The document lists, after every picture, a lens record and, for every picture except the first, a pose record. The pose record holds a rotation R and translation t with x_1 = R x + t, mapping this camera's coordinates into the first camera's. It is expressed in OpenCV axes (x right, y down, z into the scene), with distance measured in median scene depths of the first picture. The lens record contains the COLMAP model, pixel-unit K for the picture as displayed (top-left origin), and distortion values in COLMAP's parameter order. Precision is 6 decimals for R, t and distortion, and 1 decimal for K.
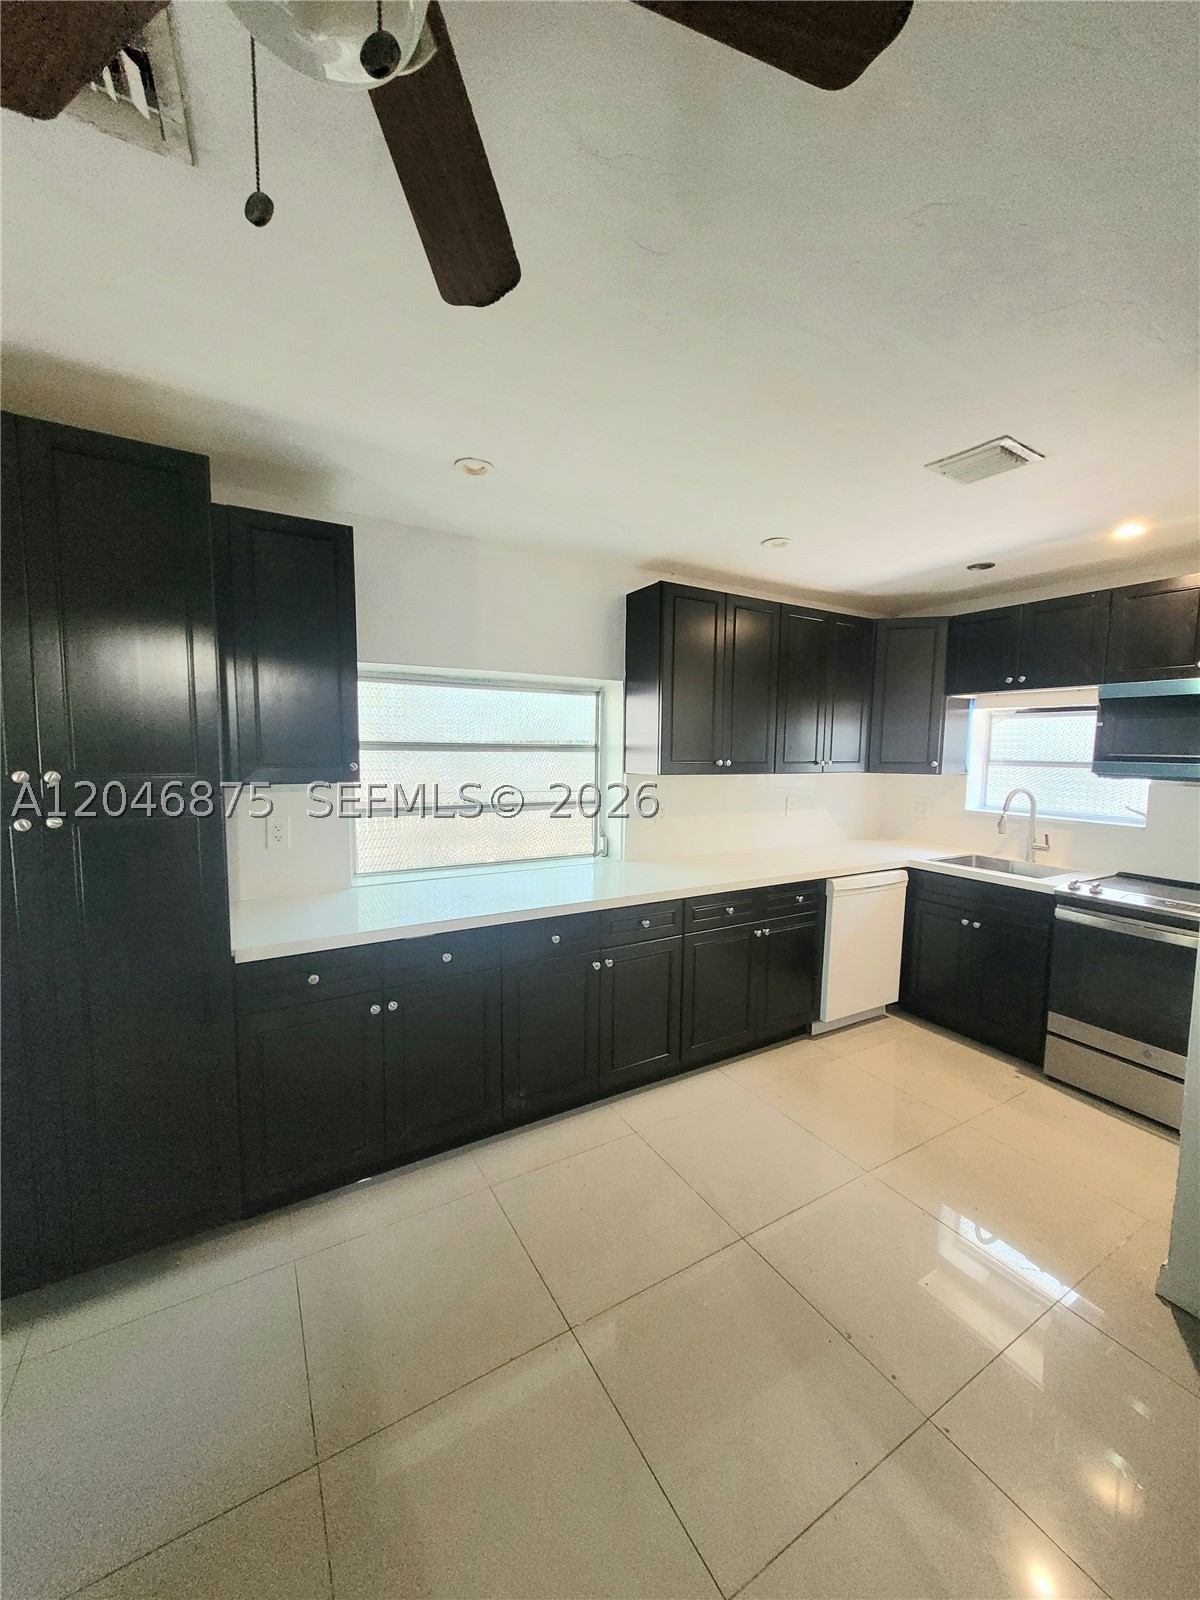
lens RADIAL K [[622.8, 0, 605.5], [0, 622.8, 800.8], [0, 0, 1]] dist [0.012038, -0.002875]
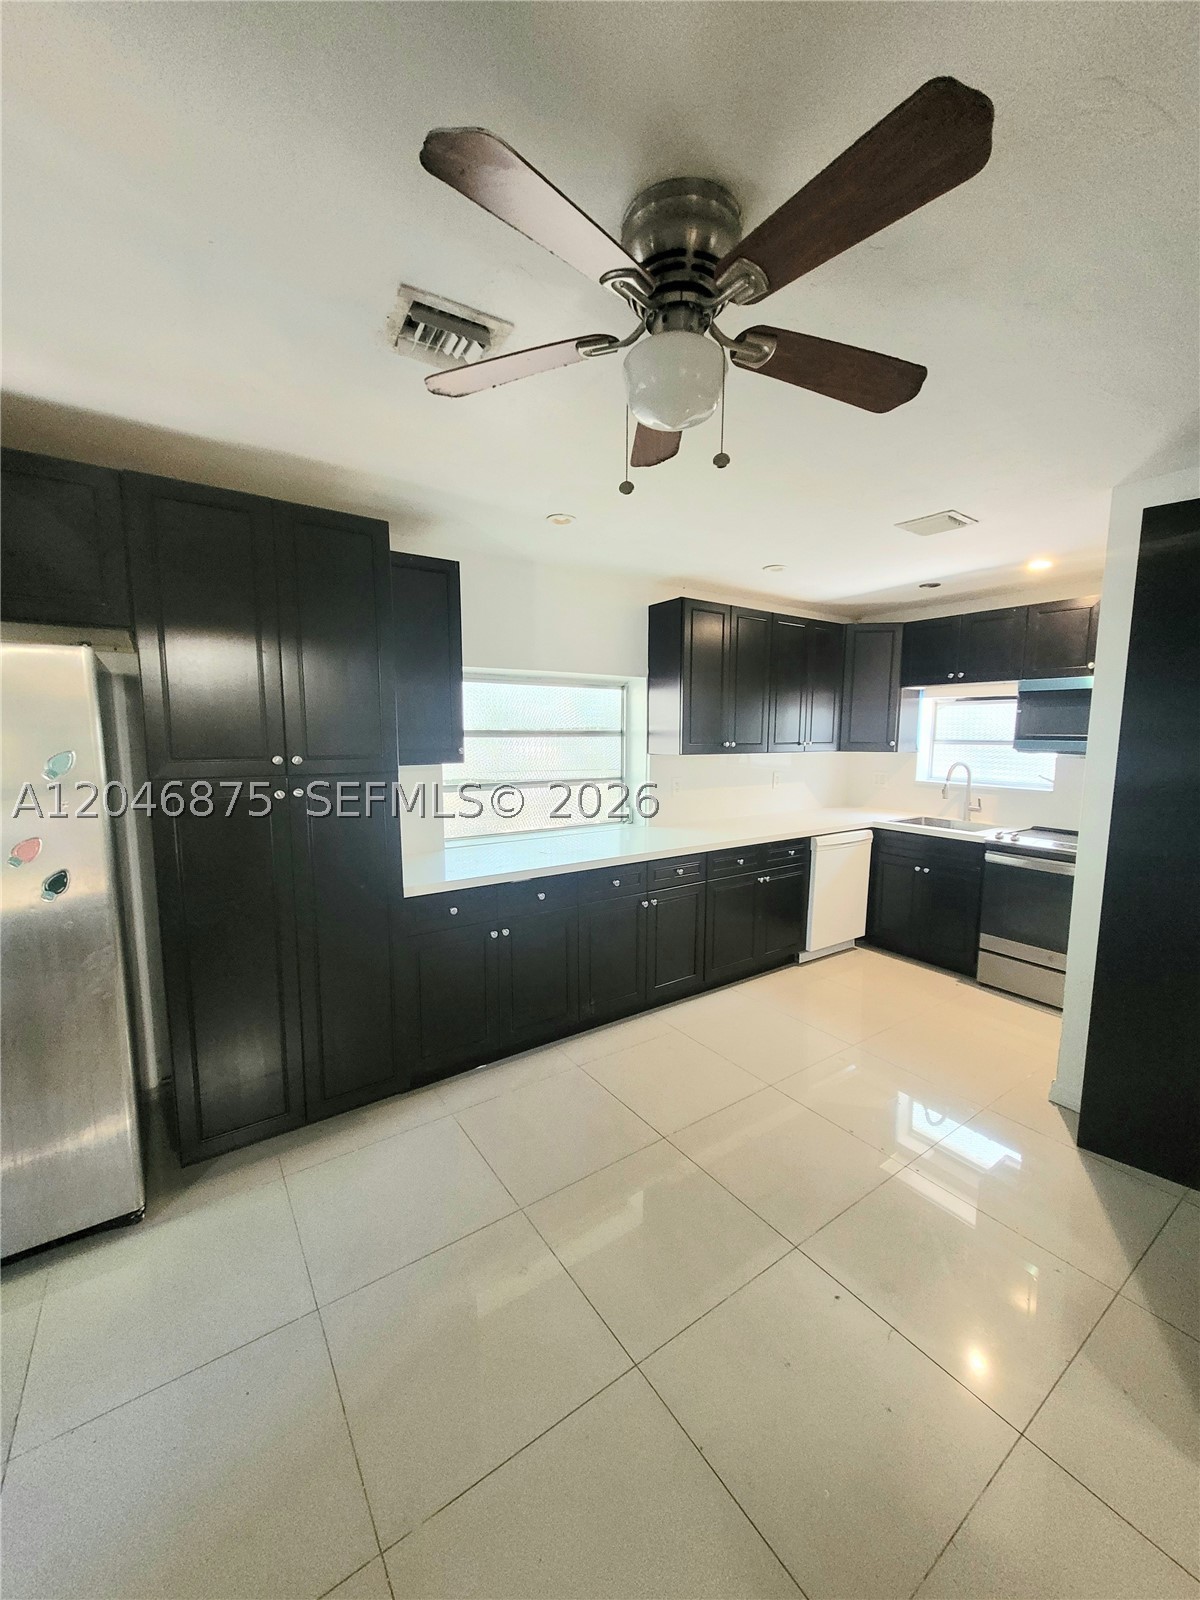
lens RADIAL K [[622.8, 0, 605.5], [0, 622.8, 800.8], [0, 0, 1]] dist [0.012038, -0.002875]
pose [[0.997031, -0.017778, 0.074920, -0.144088], [0.015686, 0.999473, 0.028420, 0.011062], [-0.075385, -0.027161, 0.996784, -0.203901]]
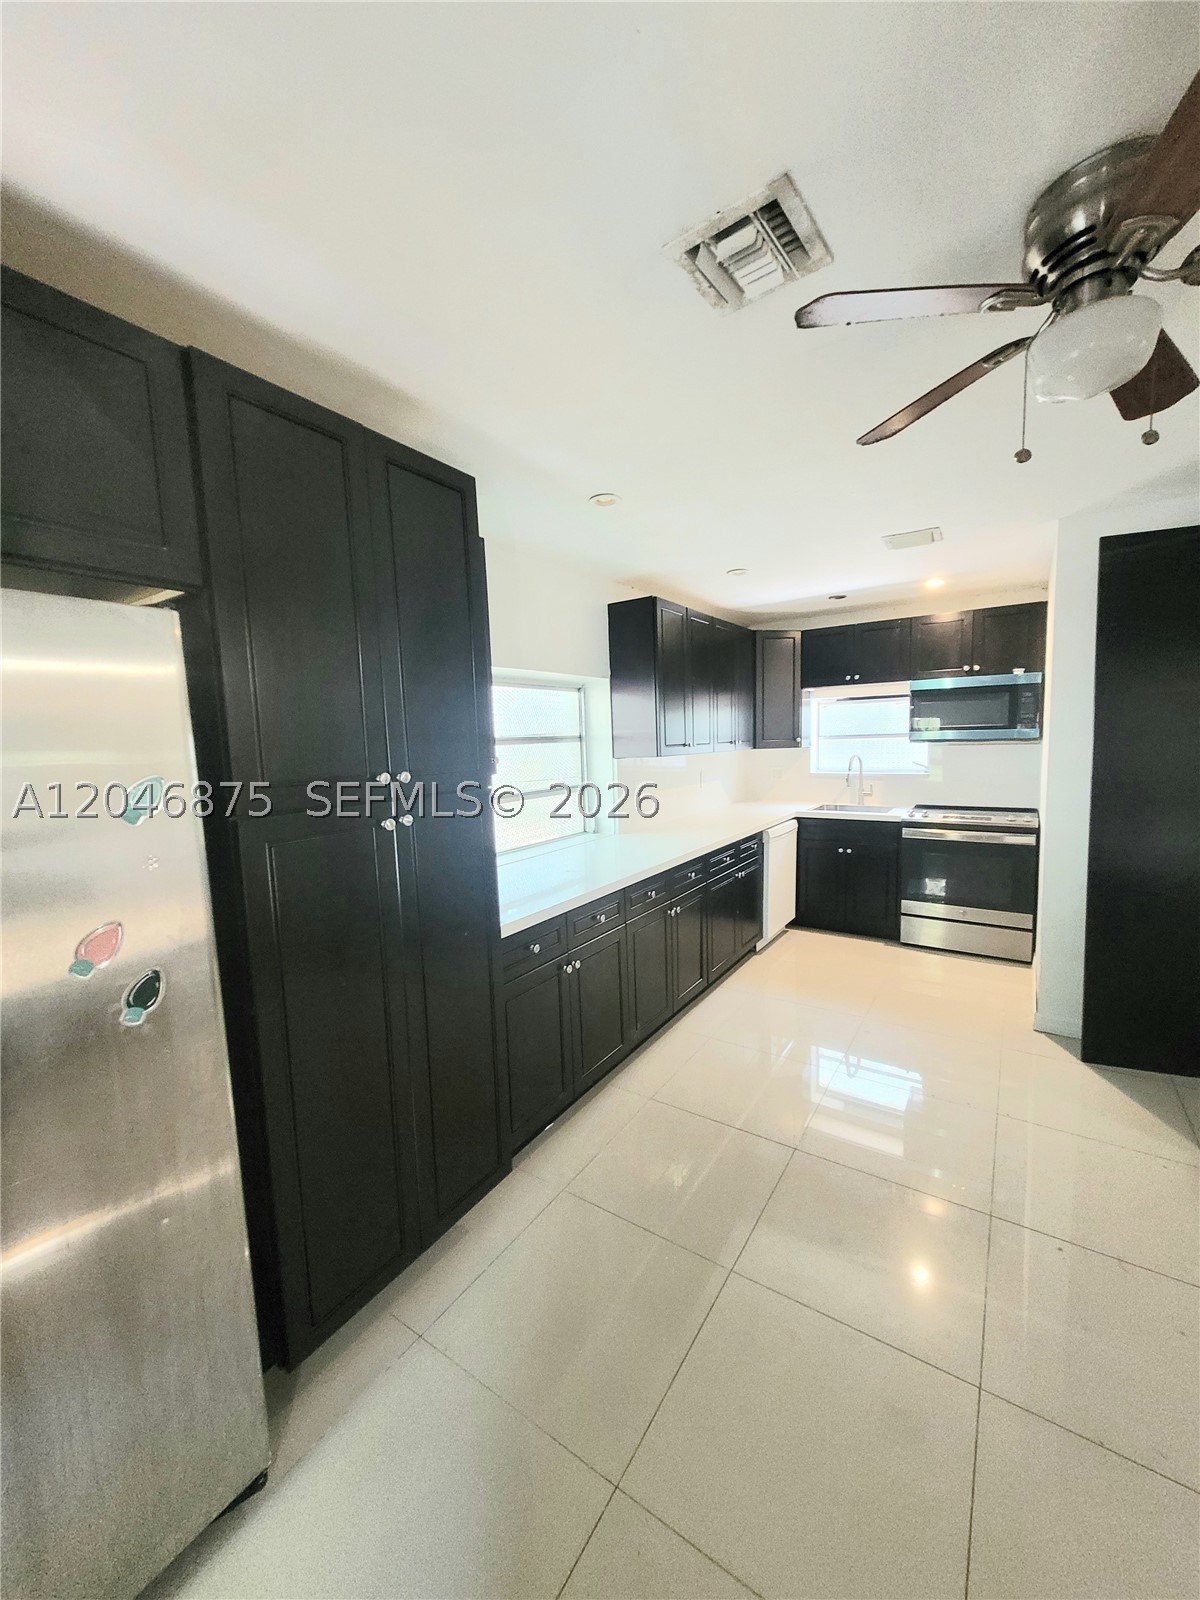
lens RADIAL K [[622.8, 0, 605.5], [0, 622.8, 800.8], [0, 0, 1]] dist [0.012038, -0.002875]
pose [[0.899847, -0.085495, 0.427745, -0.486763], [0.080380, 0.996312, 0.030041, -0.001841], [-0.428735, 0.007350, 0.903400, -0.040604]]
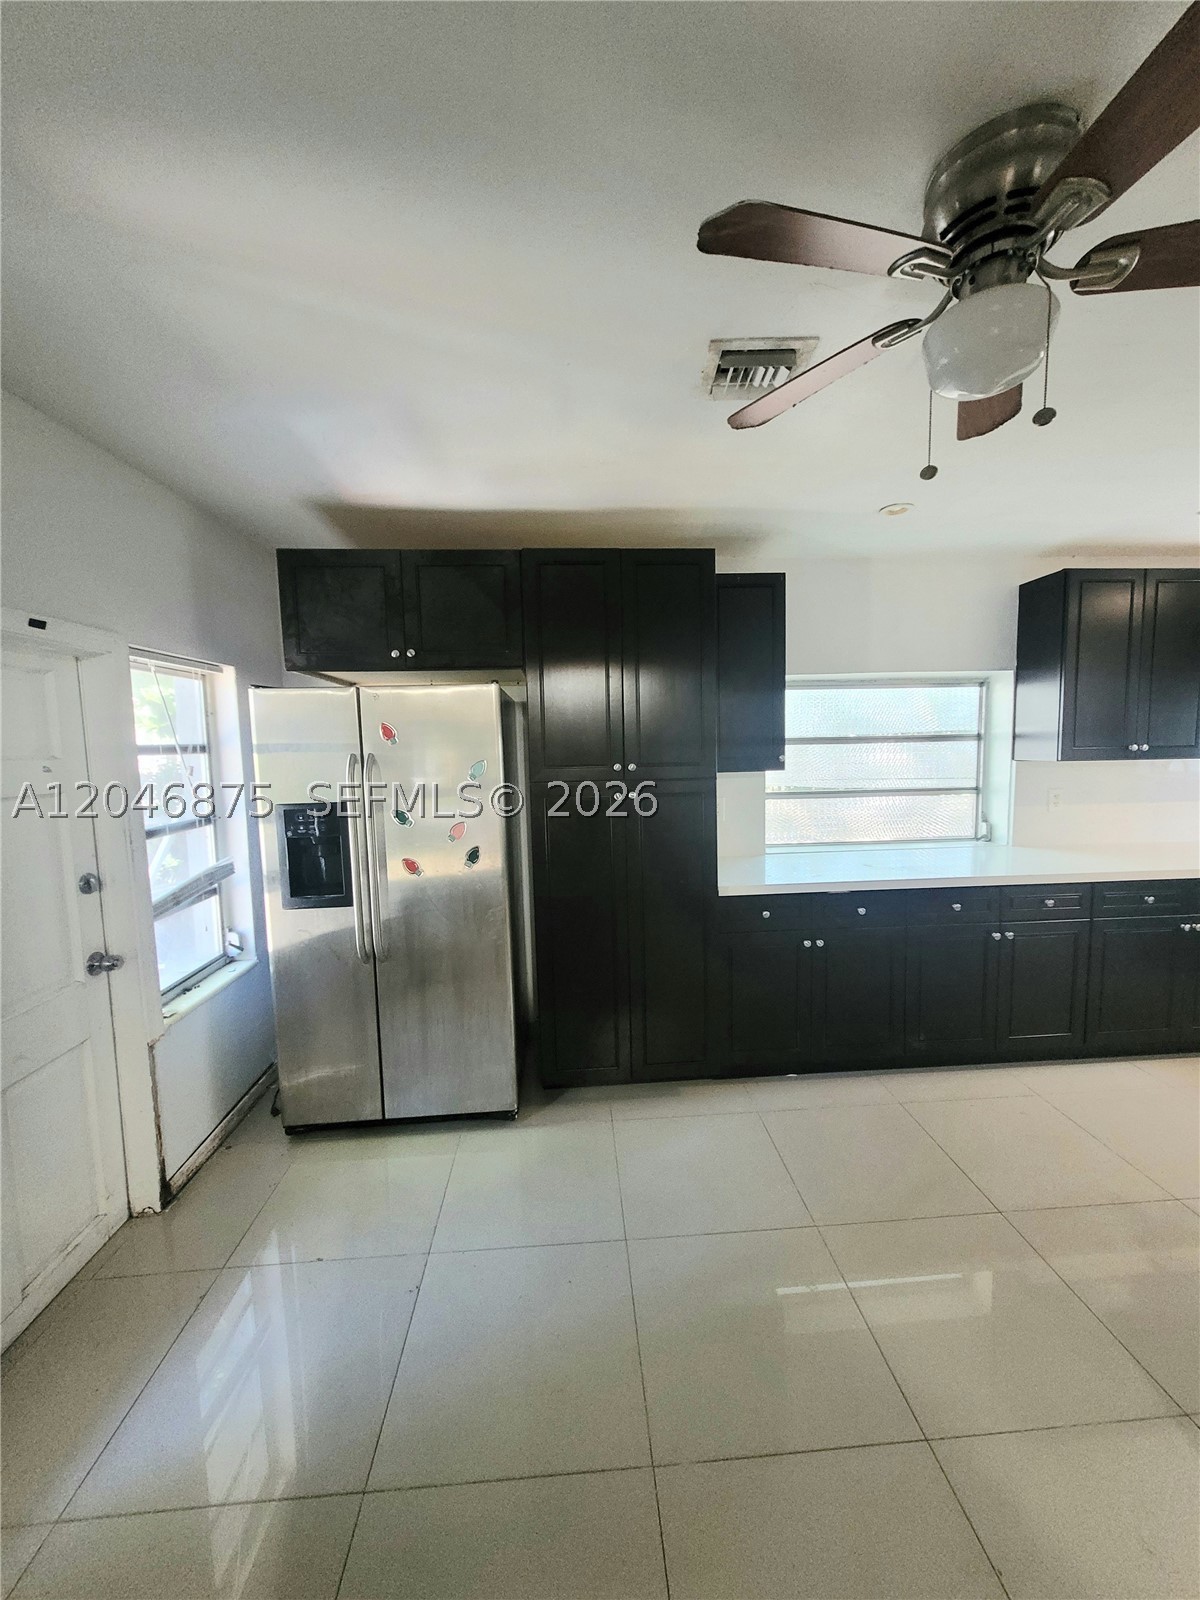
lens RADIAL K [[622.8, 0, 605.5], [0, 622.8, 800.8], [0, 0, 1]] dist [0.012038, -0.002875]
pose [[0.891159, 0.011609, -0.453543, -0.099351], [-0.006855, 0.999903, 0.012123, 0.014197], [0.453639, -0.007694, 0.891152, -0.220804]]
